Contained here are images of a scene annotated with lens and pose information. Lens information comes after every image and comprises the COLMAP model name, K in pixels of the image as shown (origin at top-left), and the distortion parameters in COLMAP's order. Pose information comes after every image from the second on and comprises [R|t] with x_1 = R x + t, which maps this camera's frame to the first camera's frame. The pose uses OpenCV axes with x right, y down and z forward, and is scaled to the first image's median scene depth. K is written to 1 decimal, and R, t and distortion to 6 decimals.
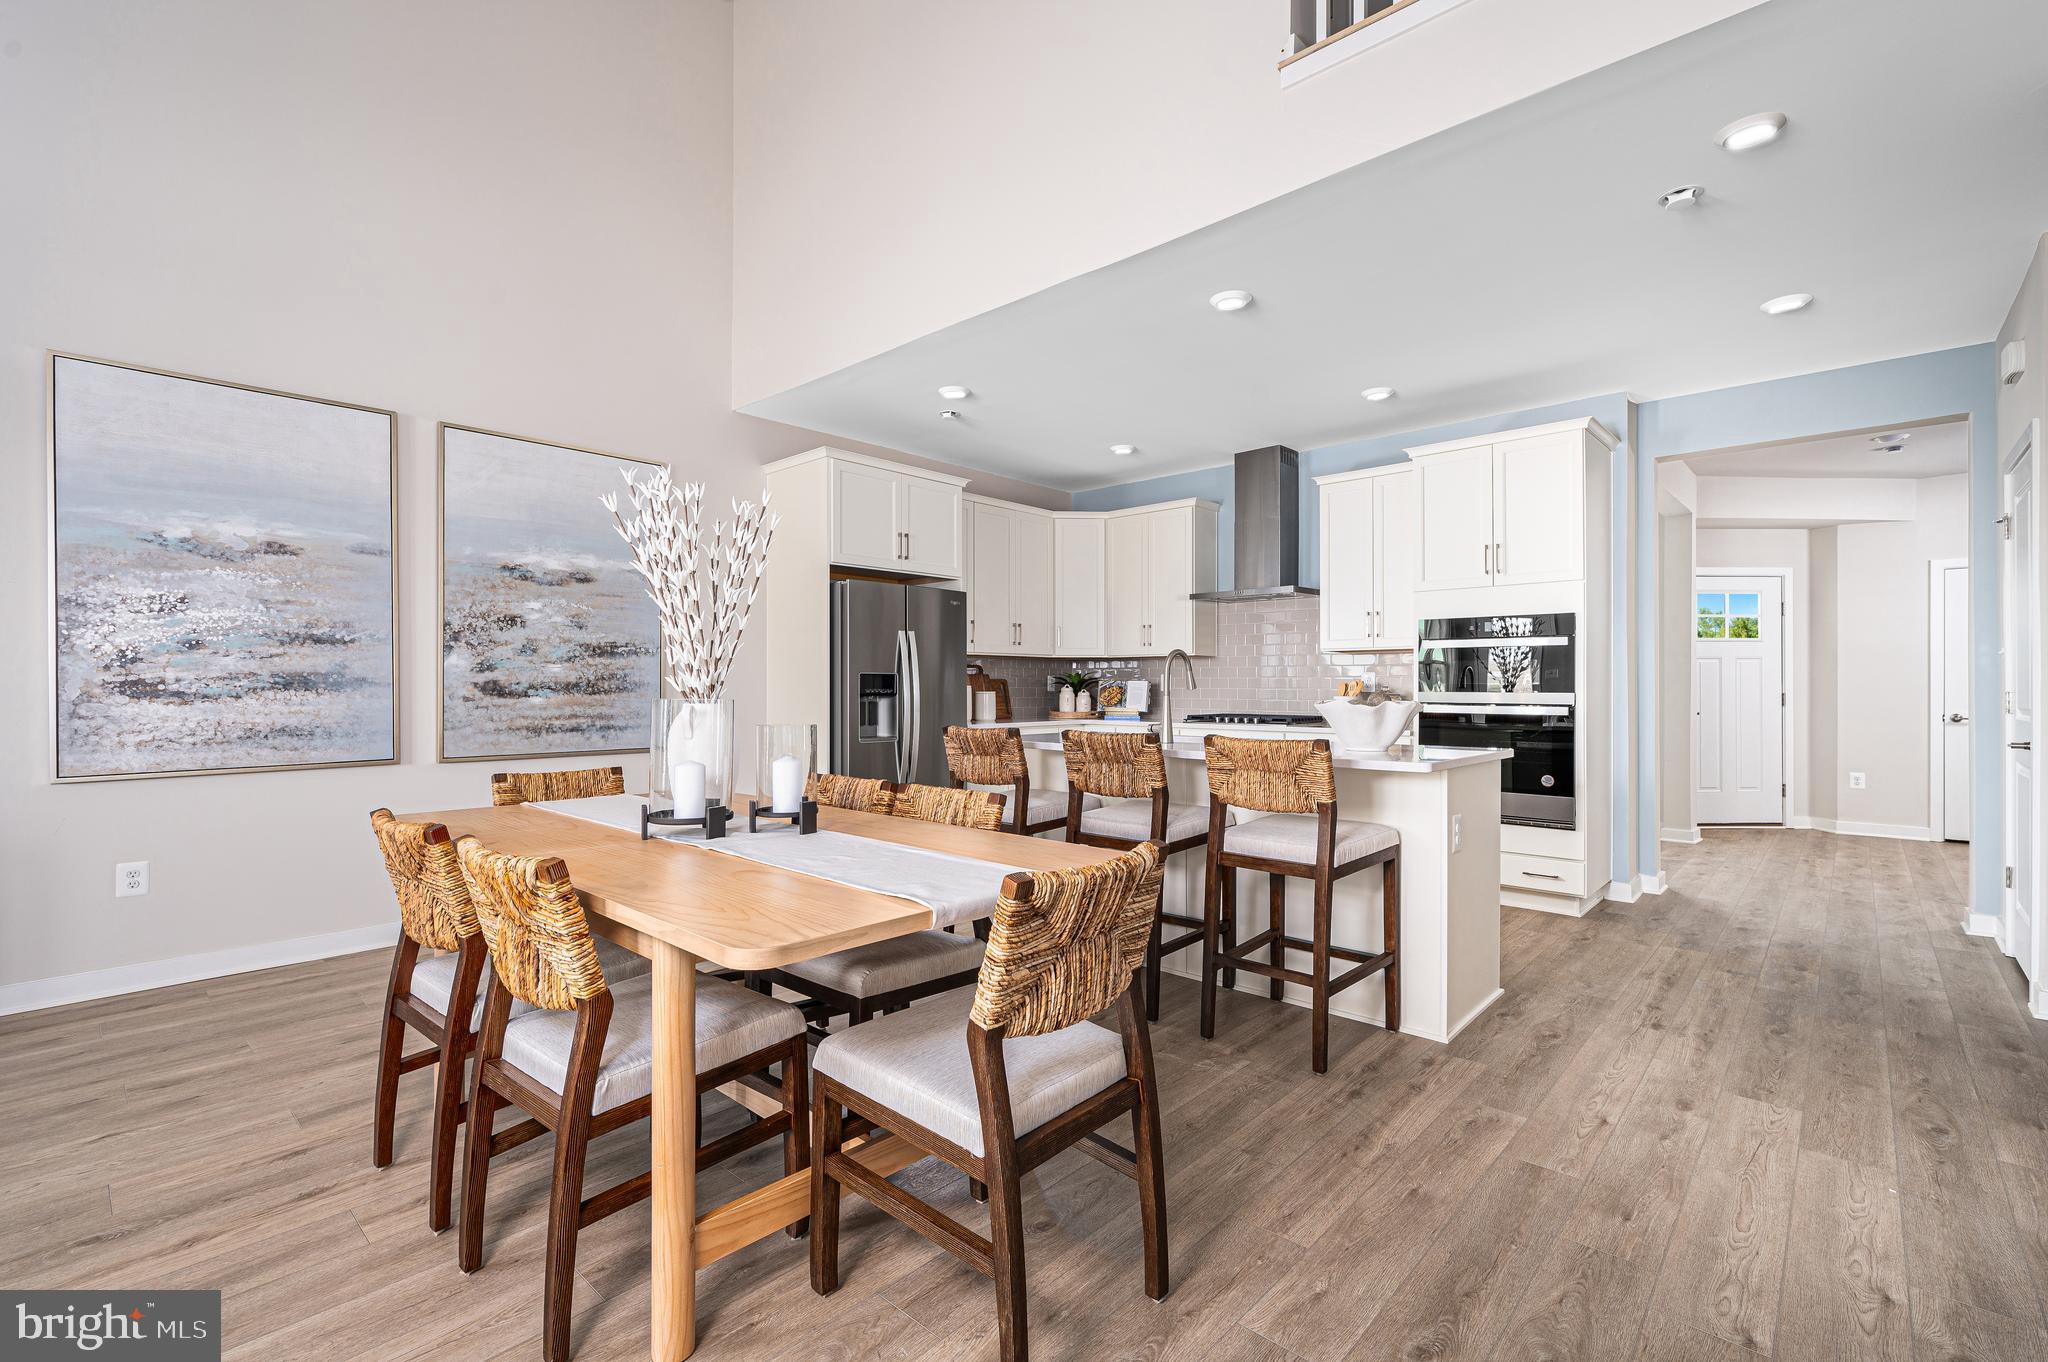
lens RADIAL K [[891.6, 0, 1024.0], [0, 891.6, 681.0], [0, 0, 1]] dist [-0.013515, -0.000008]
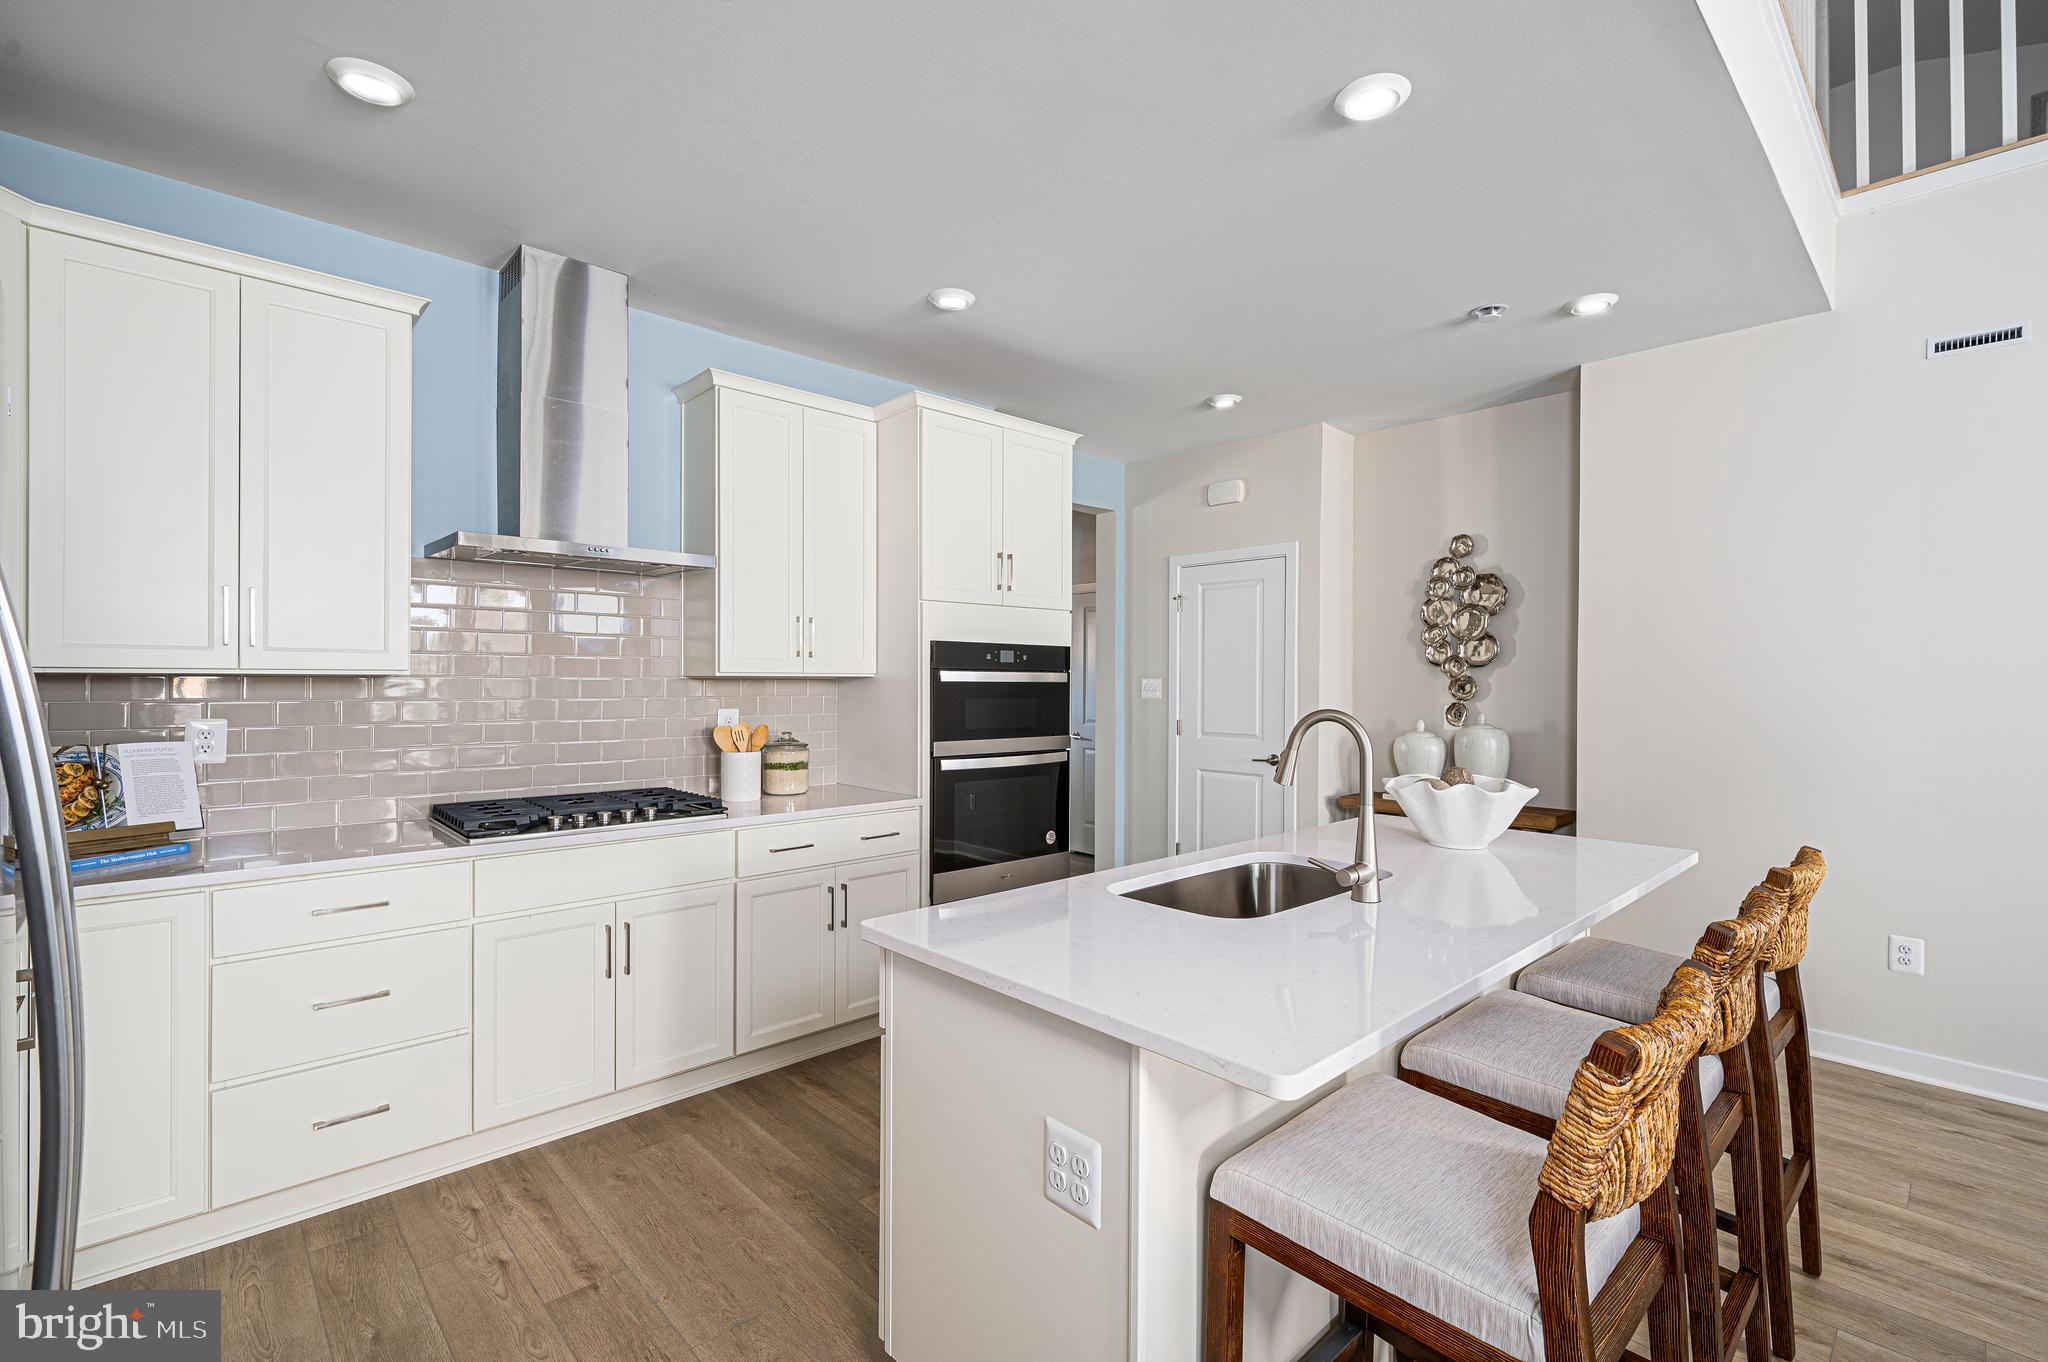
lens RADIAL K [[891.6, 0, 1024.0], [0, 891.6, 681.0], [0, 0, 1]] dist [-0.013515, -0.000008]
pose [[0.074128, 0.000675, 0.997248, -0.283162], [-0.011620, 0.999932, 0.000187, -0.040792], [-0.997181, -0.011602, 0.074131, 0.974528]]
